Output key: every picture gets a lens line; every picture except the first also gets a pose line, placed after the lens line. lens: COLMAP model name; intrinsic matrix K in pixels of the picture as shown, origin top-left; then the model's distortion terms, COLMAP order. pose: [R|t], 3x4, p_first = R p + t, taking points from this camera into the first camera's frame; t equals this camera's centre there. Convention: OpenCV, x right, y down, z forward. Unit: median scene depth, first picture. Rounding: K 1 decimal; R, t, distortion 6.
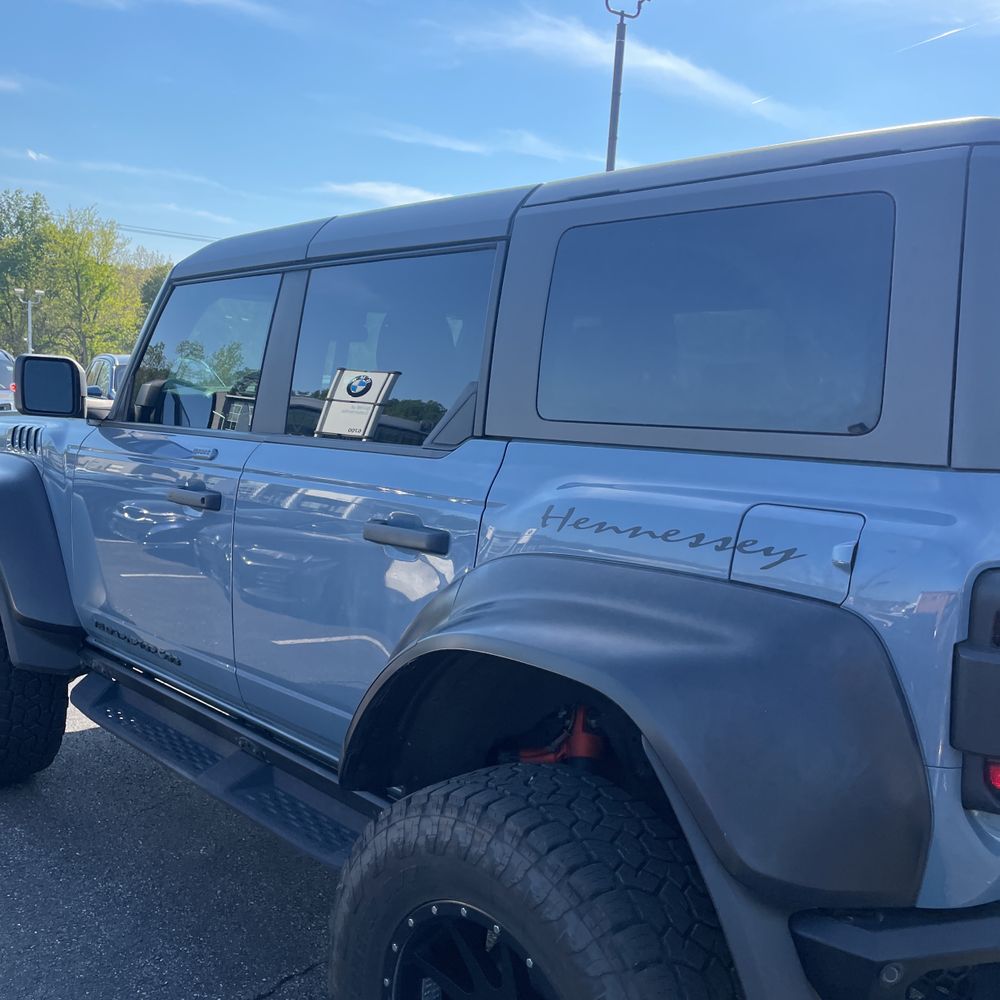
lens RADIAL K [[1011.9, 0, 500.0], [0, 1011.9, 500.0], [0, 0, 1]] dist [0.092968, -0.124125]
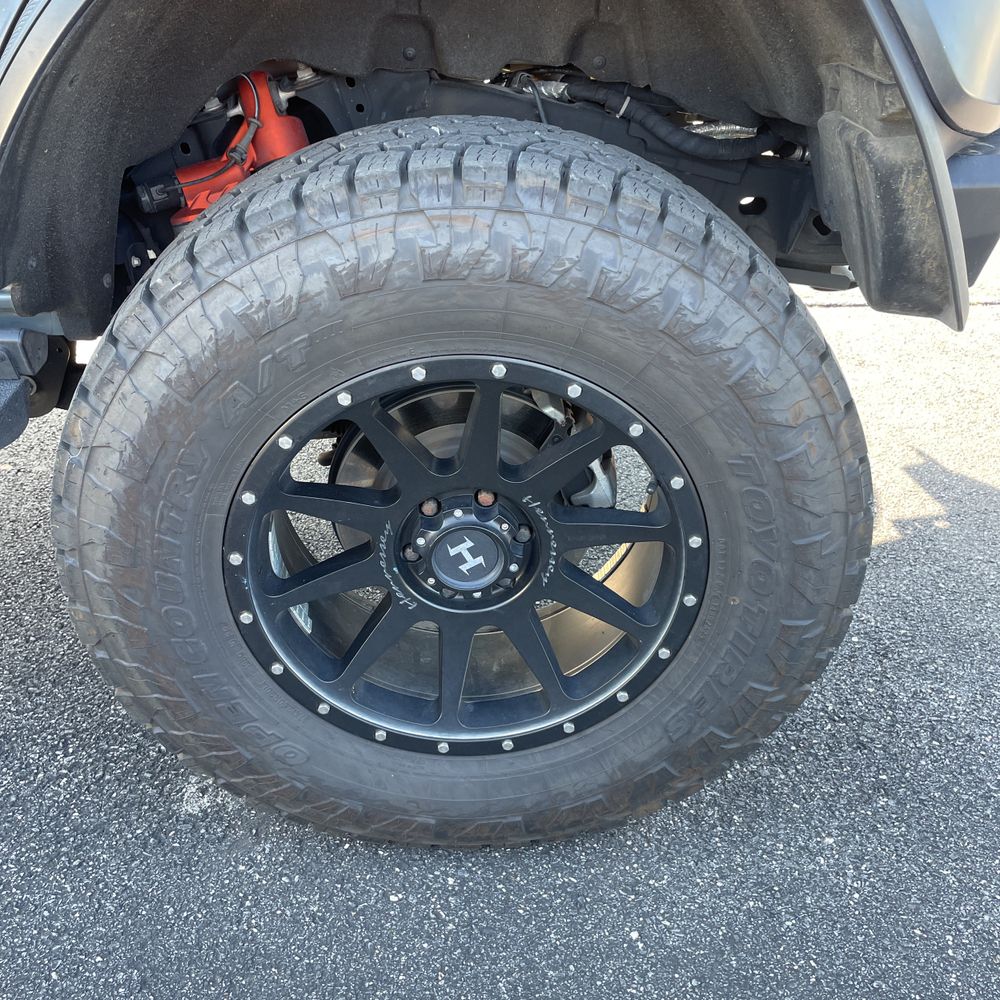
lens RADIAL K [[1011.9, 0, 500.0], [0, 1011.9, 500.0], [0, 0, 1]] dist [0.092968, -0.124125]
pose [[0.656333, -0.418824, 0.627545, -0.406911], [0.090186, 0.869357, 0.485886, 0.192446], [-0.749061, -0.262307, 0.608360, 0.606426]]
